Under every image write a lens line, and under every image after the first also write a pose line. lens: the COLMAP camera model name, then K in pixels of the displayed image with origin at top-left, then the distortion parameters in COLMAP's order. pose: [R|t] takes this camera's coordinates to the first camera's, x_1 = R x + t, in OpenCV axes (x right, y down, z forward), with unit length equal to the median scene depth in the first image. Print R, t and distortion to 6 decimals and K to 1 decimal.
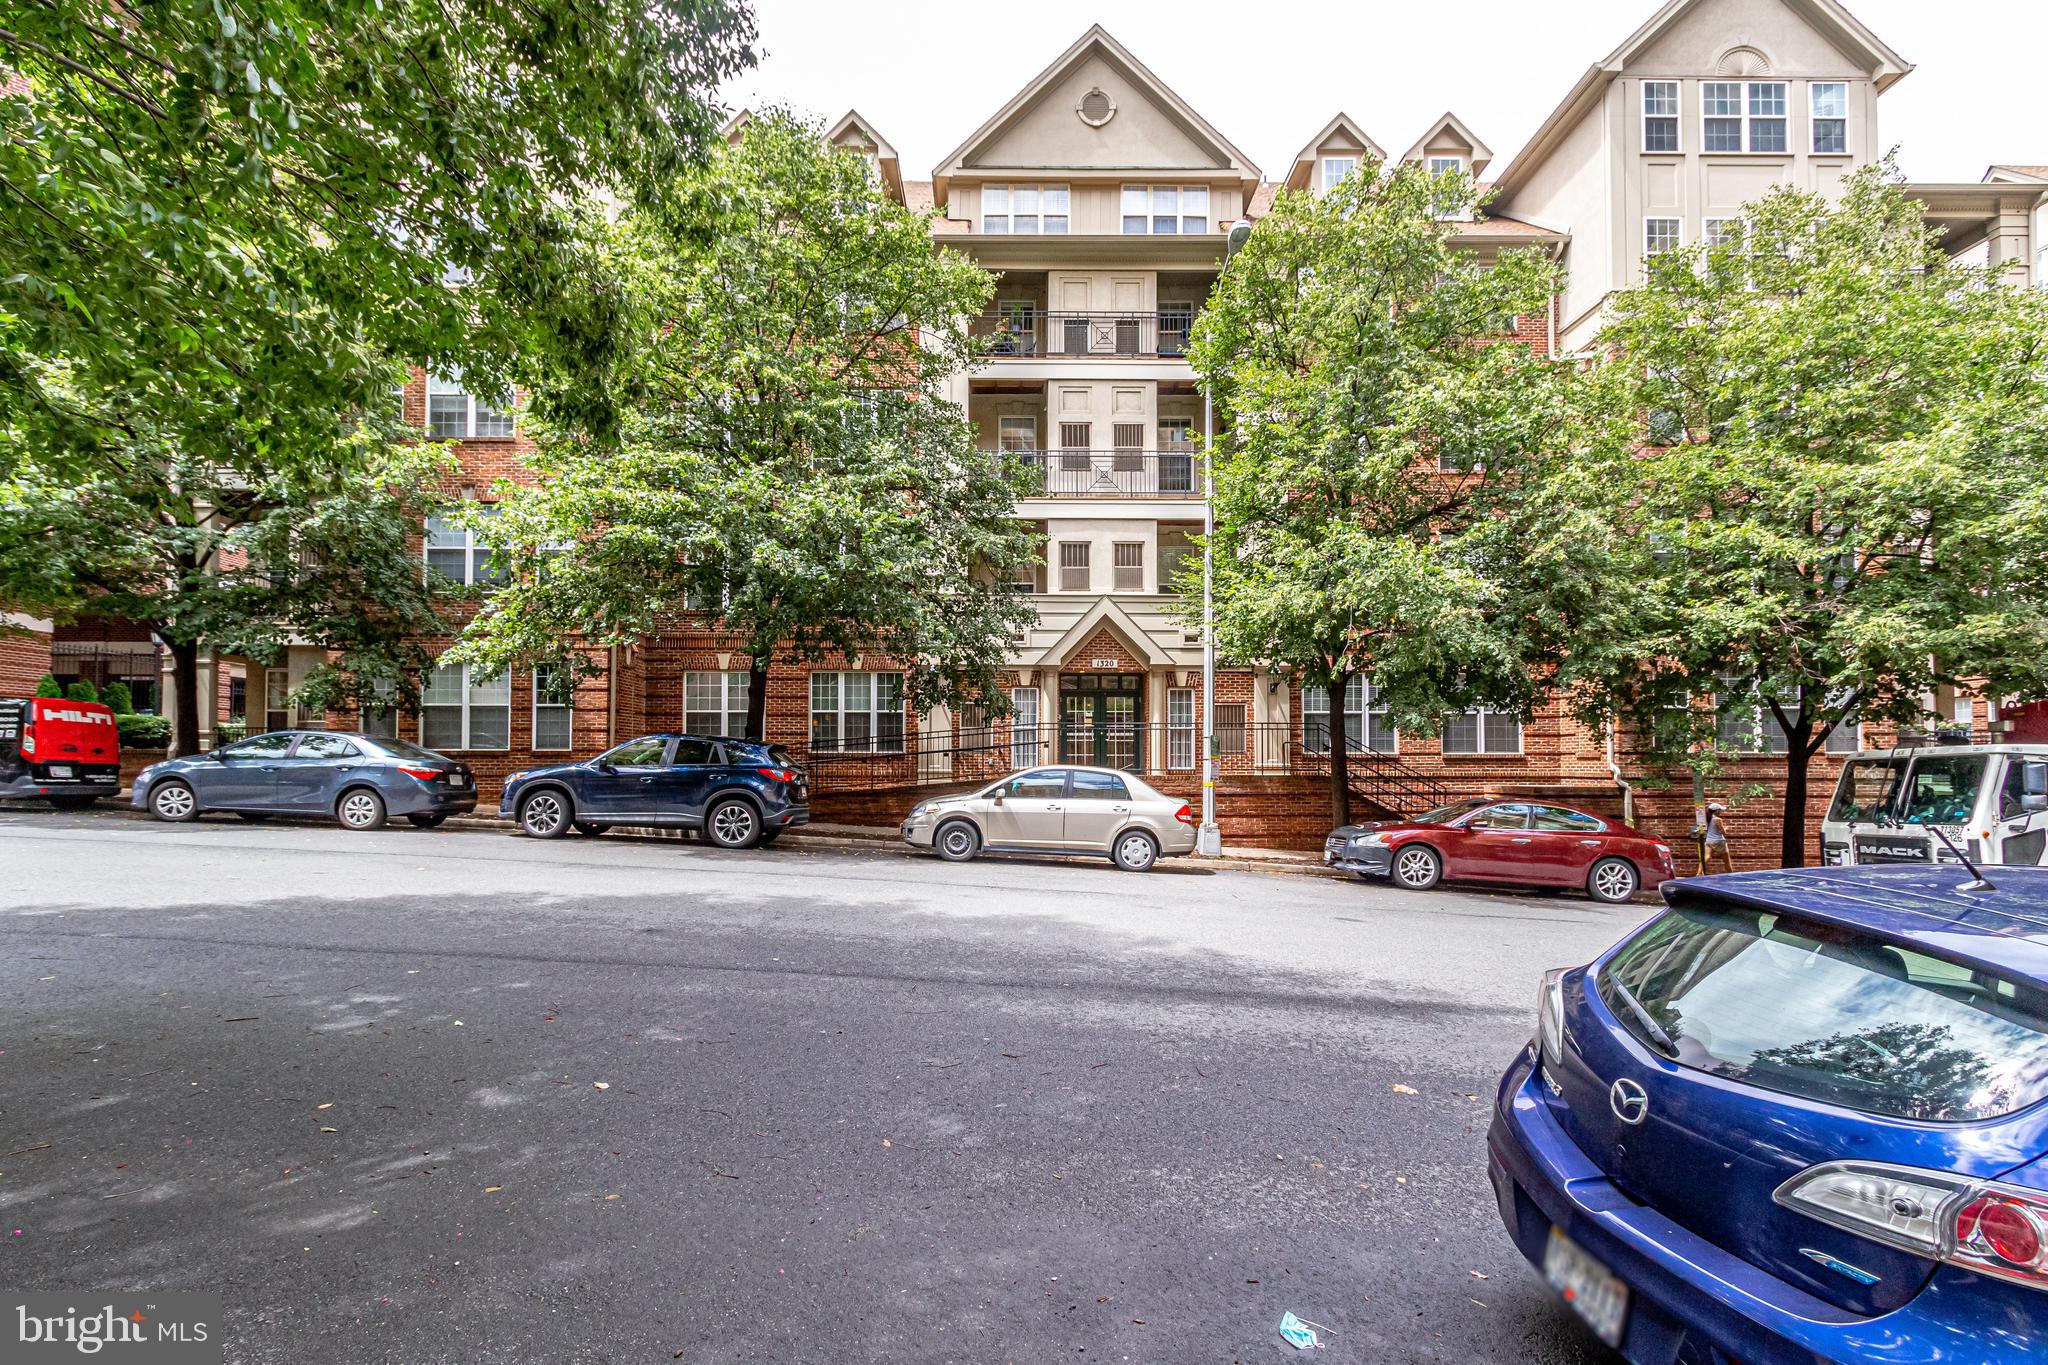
lens RADIAL K [[938.8, 0, 1020.3], [0, 938.8, 691.5], [0, 0, 1]] dist [-0.003493, -0.000241]
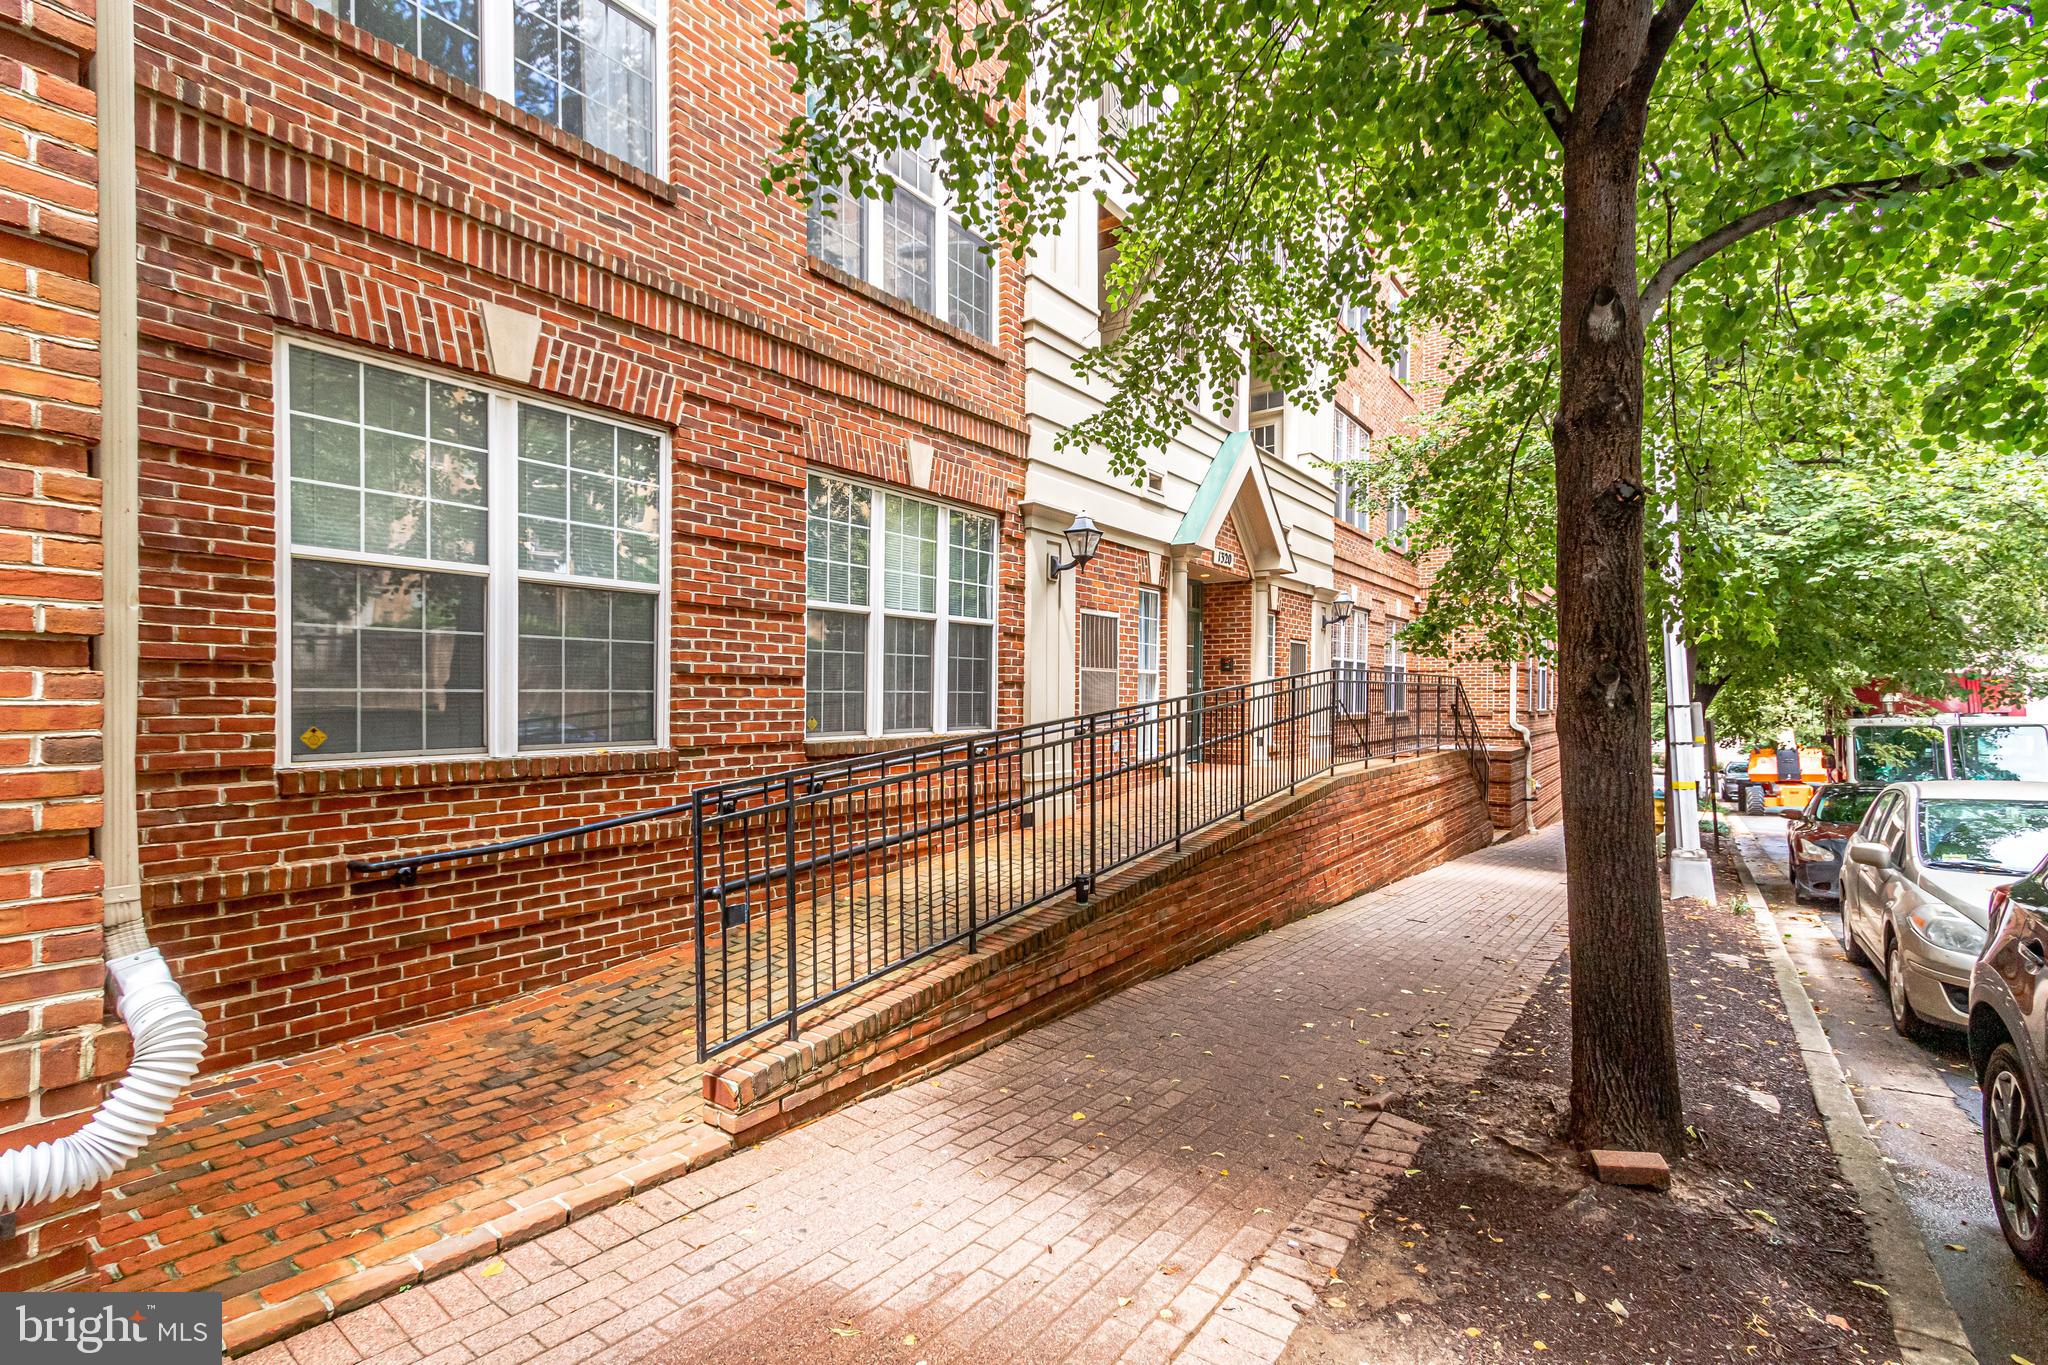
lens RADIAL K [[938.8, 0, 1020.3], [0, 938.8, 691.5], [0, 0, 1]] dist [-0.003493, -0.000241]
pose [[0.592118, -0.000760, 0.805851, -0.416456], [-0.015827, 0.999796, 0.012573, 0.043888], [-0.805696, -0.020199, 0.591985, 0.772172]]
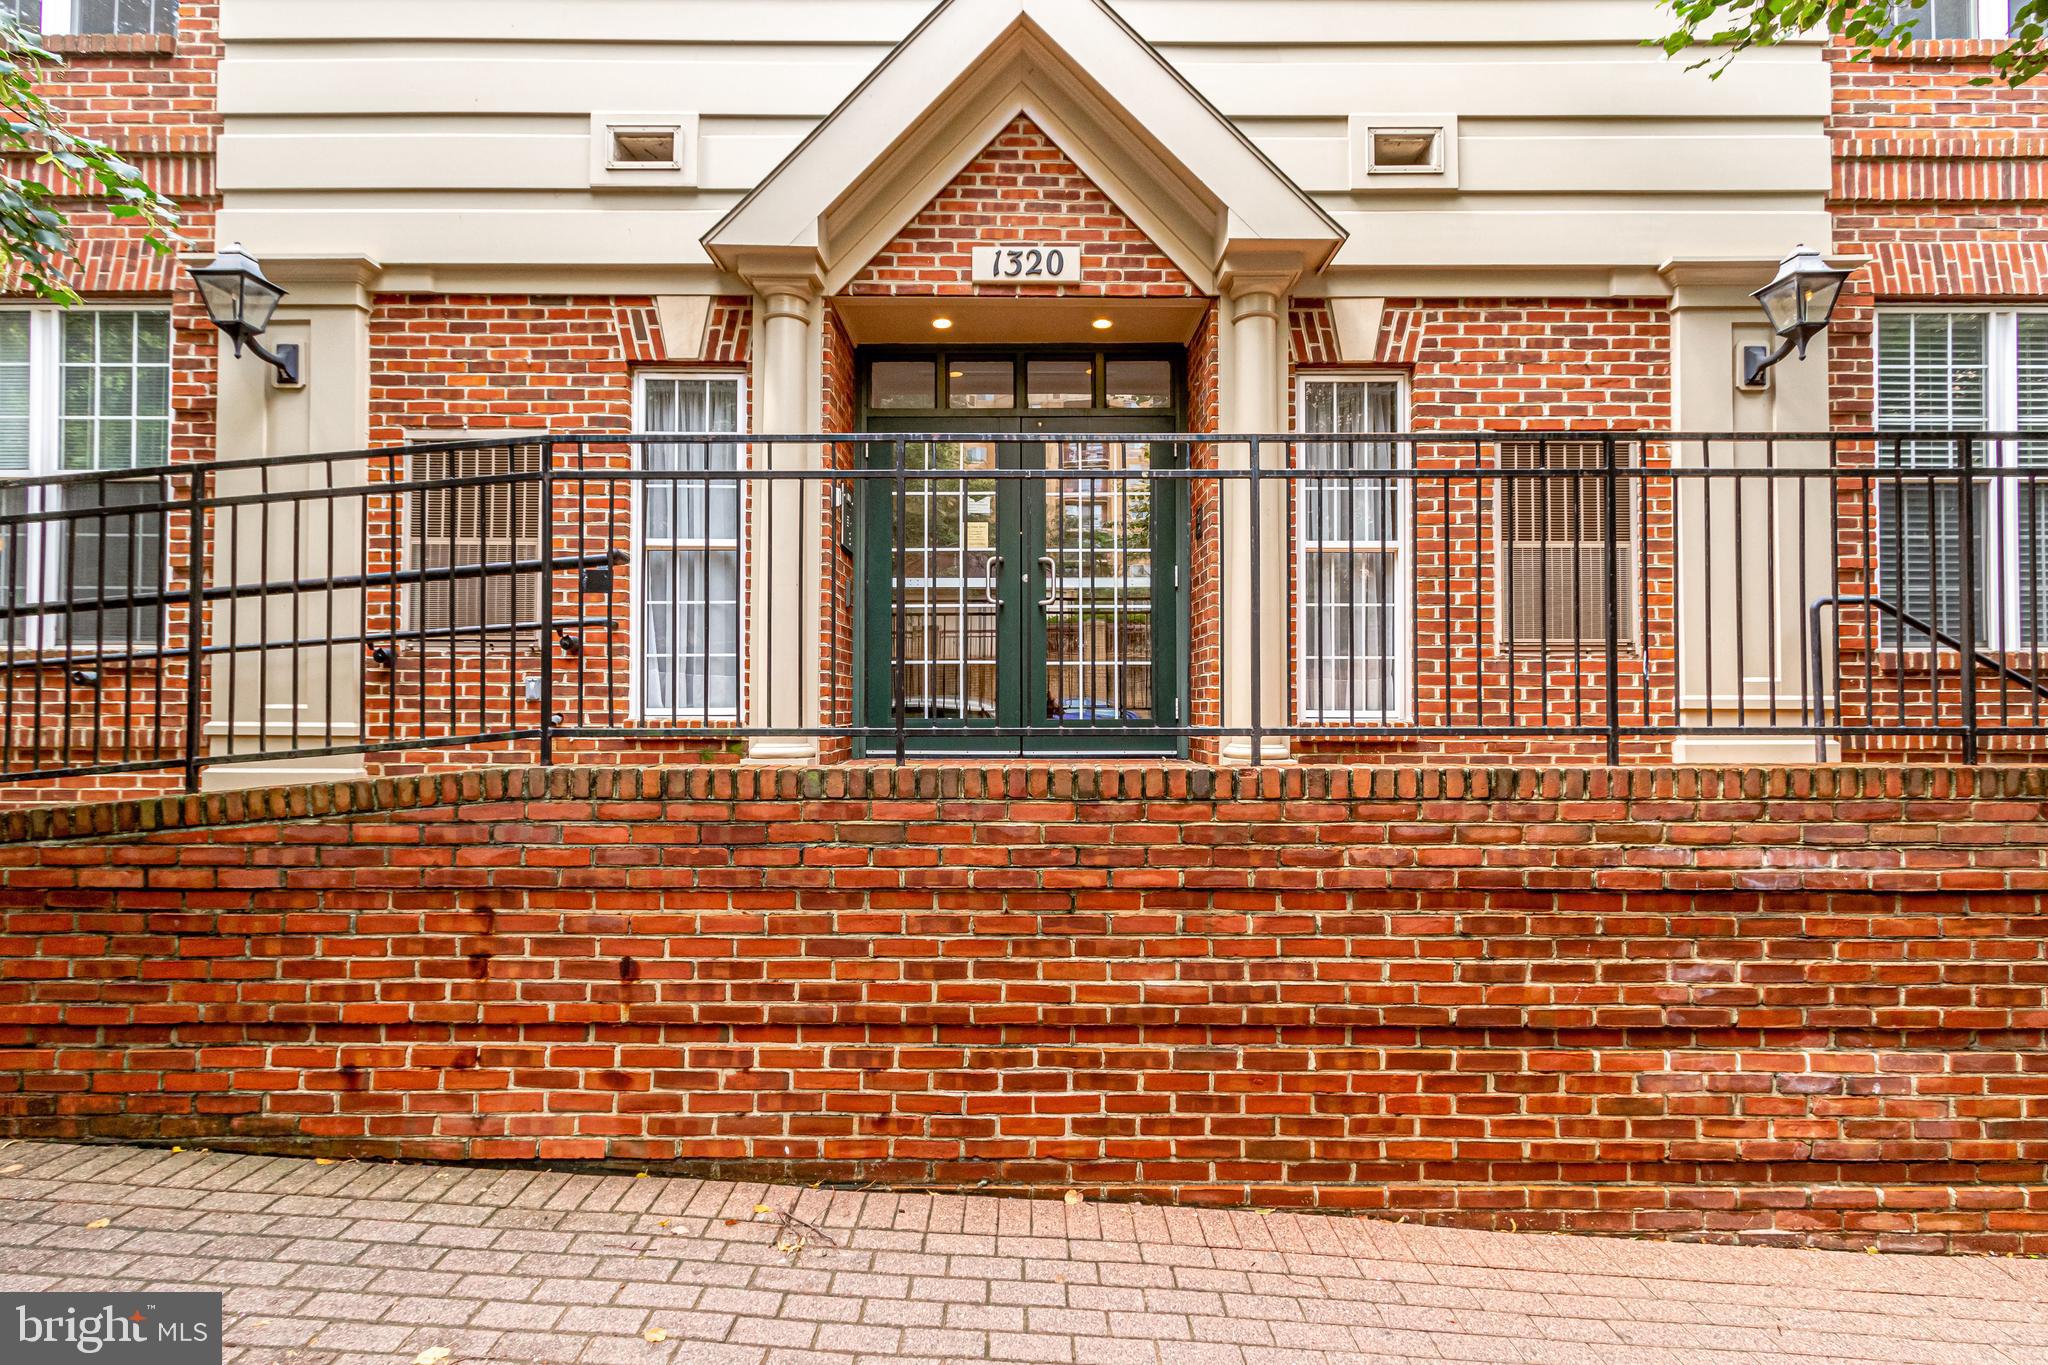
lens RADIAL K [[938.8, 0, 1020.3], [0, 938.8, 691.5], [0, 0, 1]] dist [-0.003493, -0.000241]
pose [[0.999918, -0.004401, -0.012047, 0.090553], [0.004808, 0.999412, 0.033958, 0.068965], [0.011891, -0.034013, 0.999351, 0.766402]]
